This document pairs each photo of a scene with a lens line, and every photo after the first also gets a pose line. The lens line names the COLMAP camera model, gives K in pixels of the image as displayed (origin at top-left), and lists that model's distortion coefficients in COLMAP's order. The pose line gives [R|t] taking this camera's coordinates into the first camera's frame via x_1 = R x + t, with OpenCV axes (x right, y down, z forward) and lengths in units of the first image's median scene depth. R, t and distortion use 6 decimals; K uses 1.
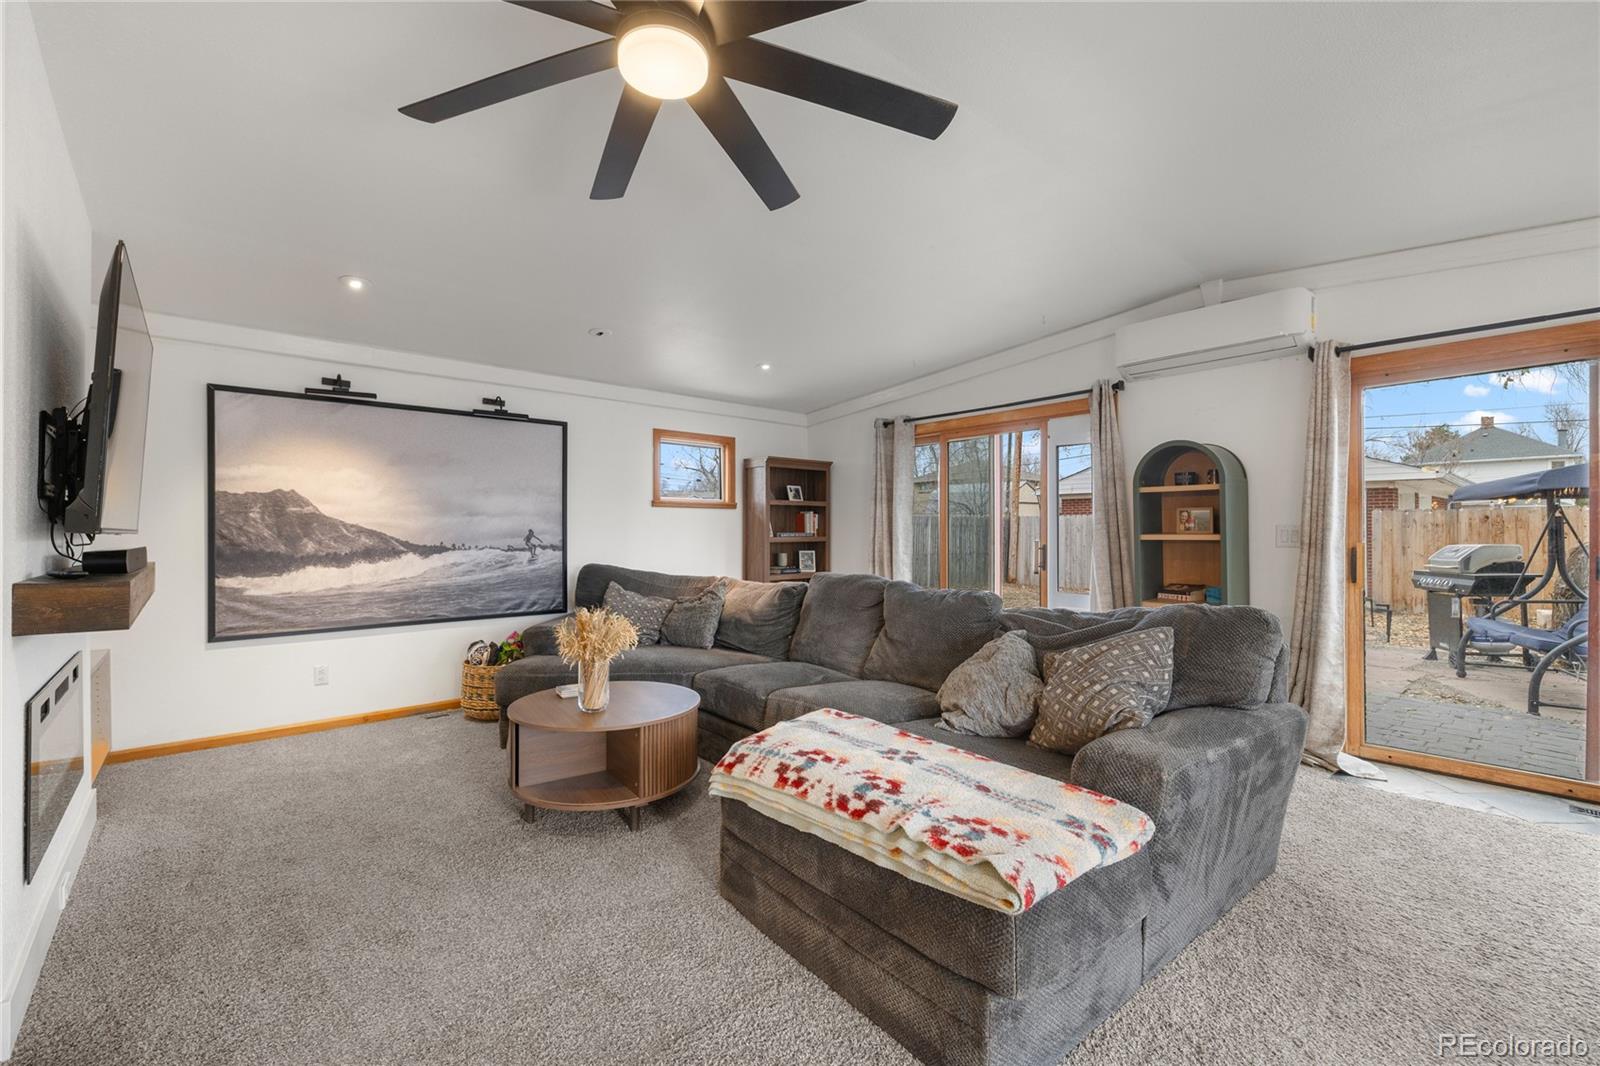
lens RADIAL K [[671.3, 0, 792.7], [0, 671.3, 532.5], [0, 0, 1]] dist [0.001179, 0.000113]
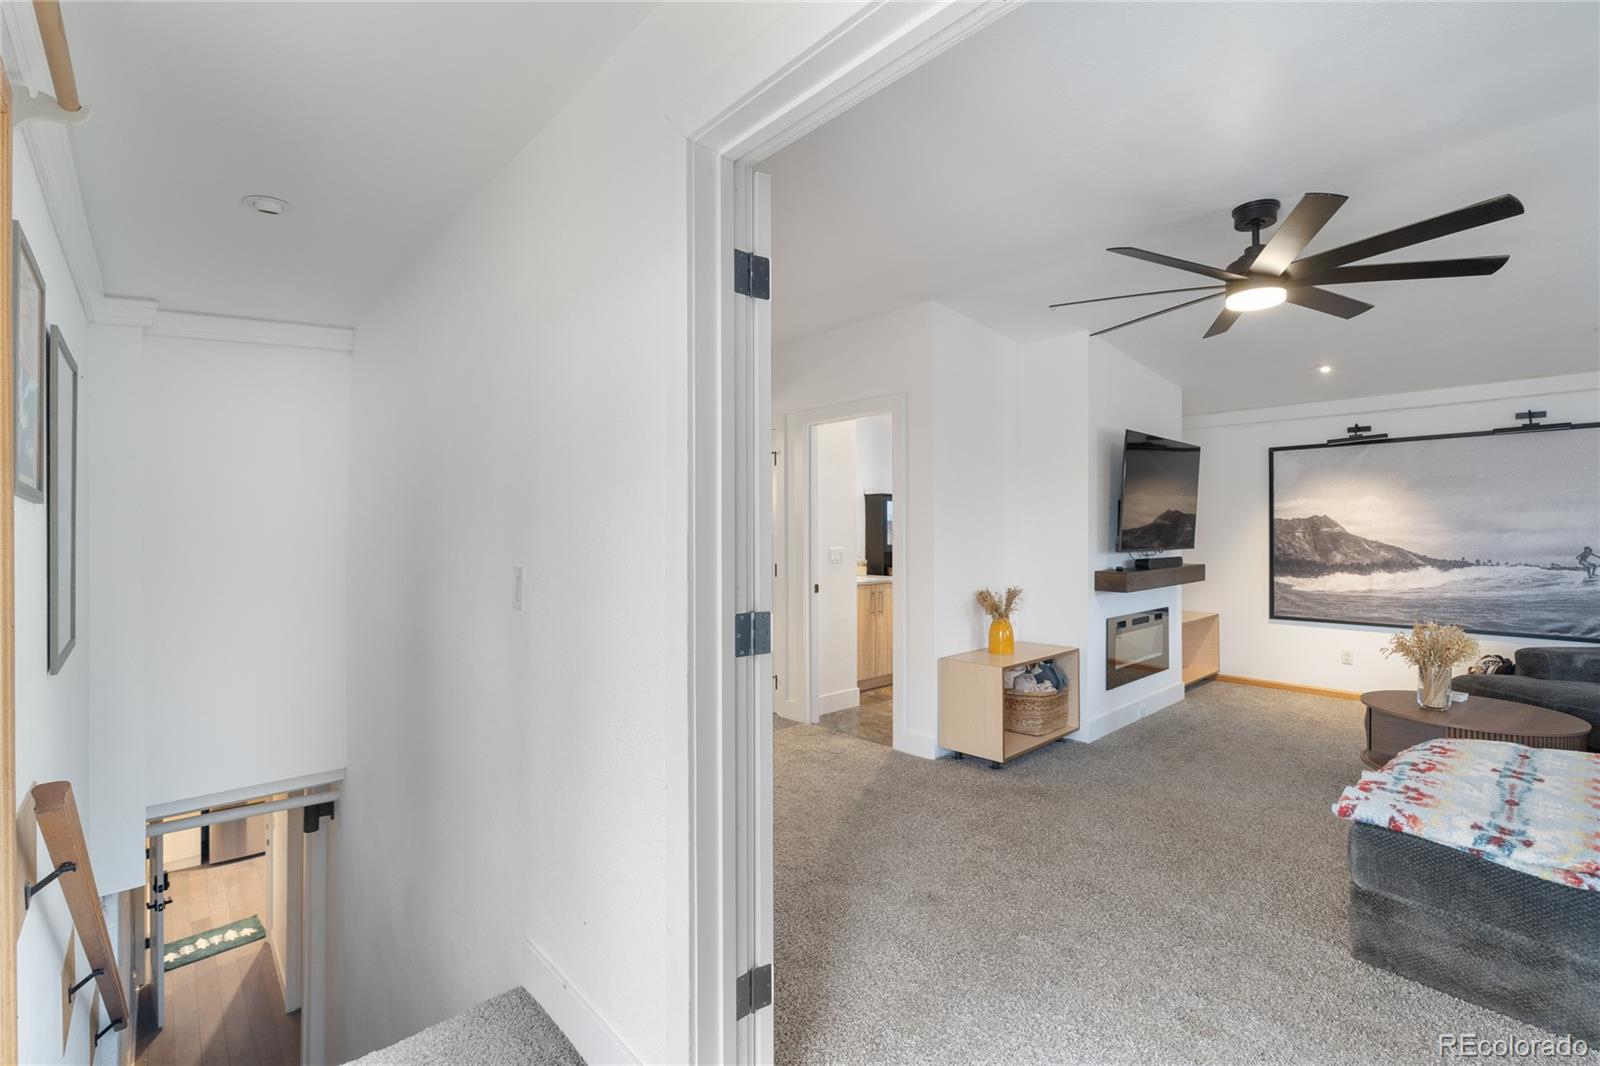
lens RADIAL K [[711.4, 0, 793.9], [0, 711.4, 534.5], [0, 0, 1]] dist [0.000046, 0.000361]
pose [[0.027994, 0.007490, -0.999580, 0.609780], [0.002487, 0.999968, 0.007563, -0.035288], [0.999605, -0.002698, 0.027975, -0.102212]]
